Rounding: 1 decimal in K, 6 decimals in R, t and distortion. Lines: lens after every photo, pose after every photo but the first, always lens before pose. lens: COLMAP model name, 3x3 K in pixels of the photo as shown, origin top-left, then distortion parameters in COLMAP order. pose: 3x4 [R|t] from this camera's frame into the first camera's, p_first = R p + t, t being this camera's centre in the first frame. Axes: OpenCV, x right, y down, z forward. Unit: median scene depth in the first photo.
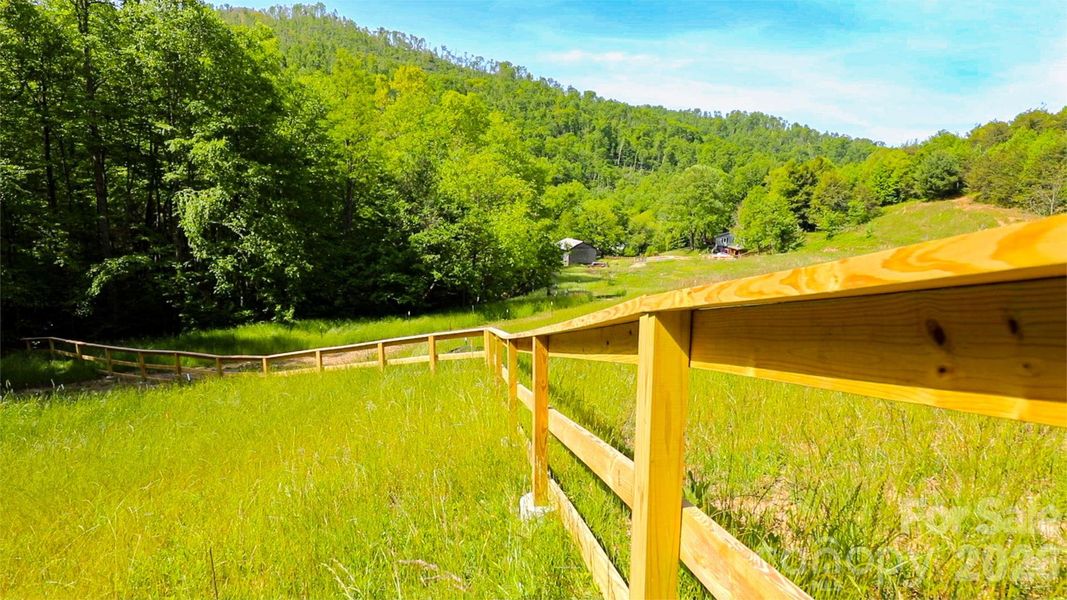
lens RADIAL K [[598.5, 0, 533.5], [0, 598.5, 300.0], [0, 0, 1]] dist [-0.013878, 0.000917]
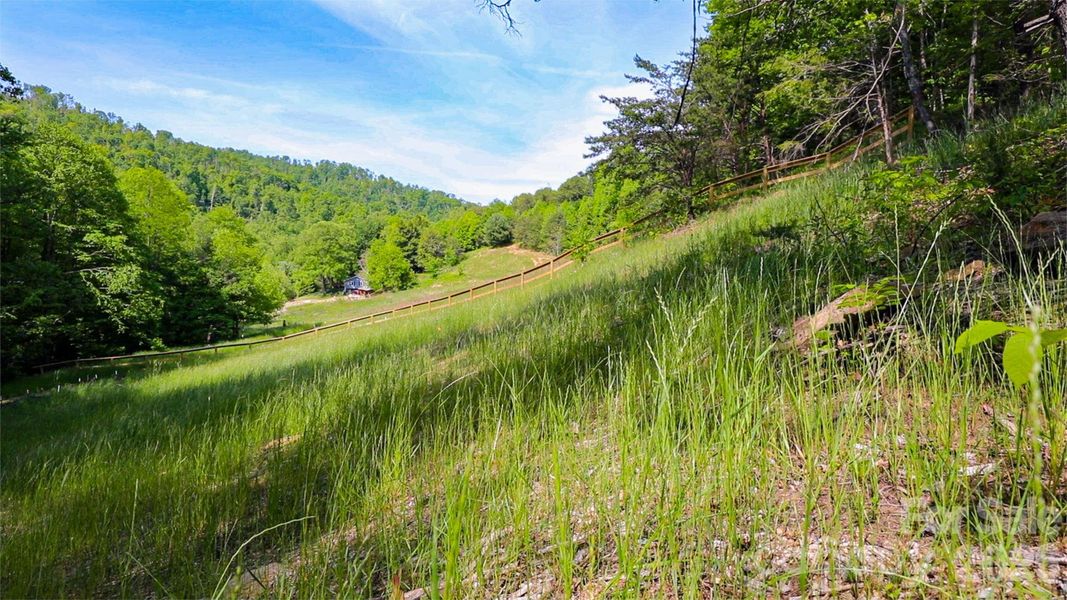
lens RADIAL K [[598.5, 0, 533.5], [0, 598.5, 300.0], [0, 0, 1]] dist [-0.013878, 0.000917]
pose [[0.795936, -0.075847, 0.600611, -0.112383], [0.119594, 0.992268, -0.033181, 0.015076], [-0.593450, 0.098240, 0.798853, -0.164164]]
